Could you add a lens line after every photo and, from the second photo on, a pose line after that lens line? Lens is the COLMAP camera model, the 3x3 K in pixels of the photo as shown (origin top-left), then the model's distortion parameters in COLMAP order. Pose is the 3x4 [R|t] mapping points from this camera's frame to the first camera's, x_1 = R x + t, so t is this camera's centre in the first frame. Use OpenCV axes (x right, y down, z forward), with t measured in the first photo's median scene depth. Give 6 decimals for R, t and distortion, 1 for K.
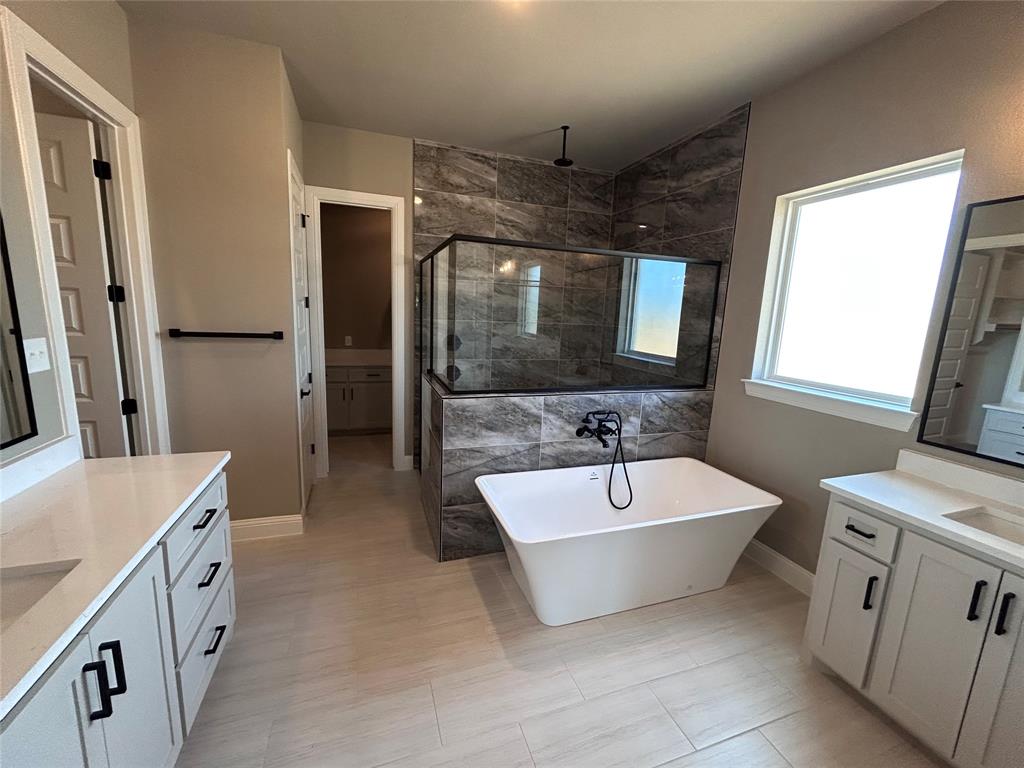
lens RADIAL K [[414.3, 0, 512.0], [0, 414.3, 384.0], [0, 0, 1]] dist [-0.002016, 0.000162]
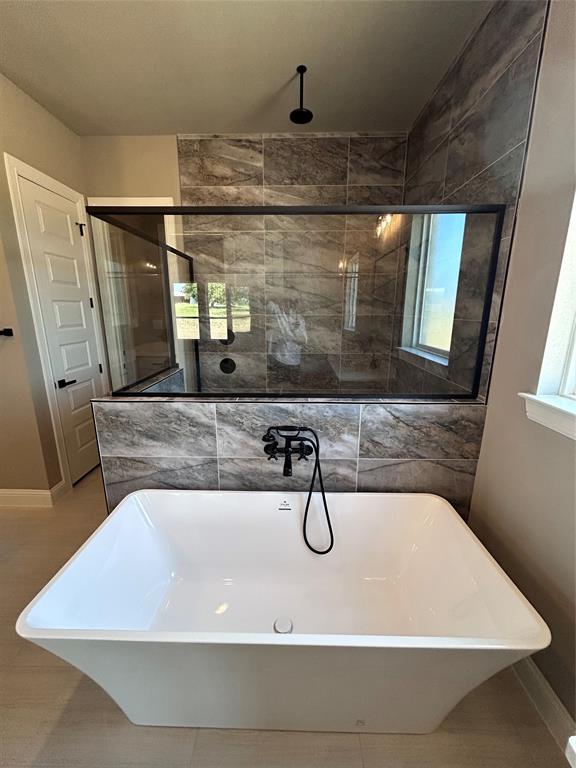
lens RADIAL K [[310.7, 0, 288.0], [0, 310.7, 384.0], [0, 0, 1]] dist [-0.002016, 0.000162]
pose [[0.936610, 0.043038, -0.347719, 0.368703], [-0.023888, 0.997962, 0.059178, -0.041522], [0.349558, -0.047120, 0.935729, 0.422509]]
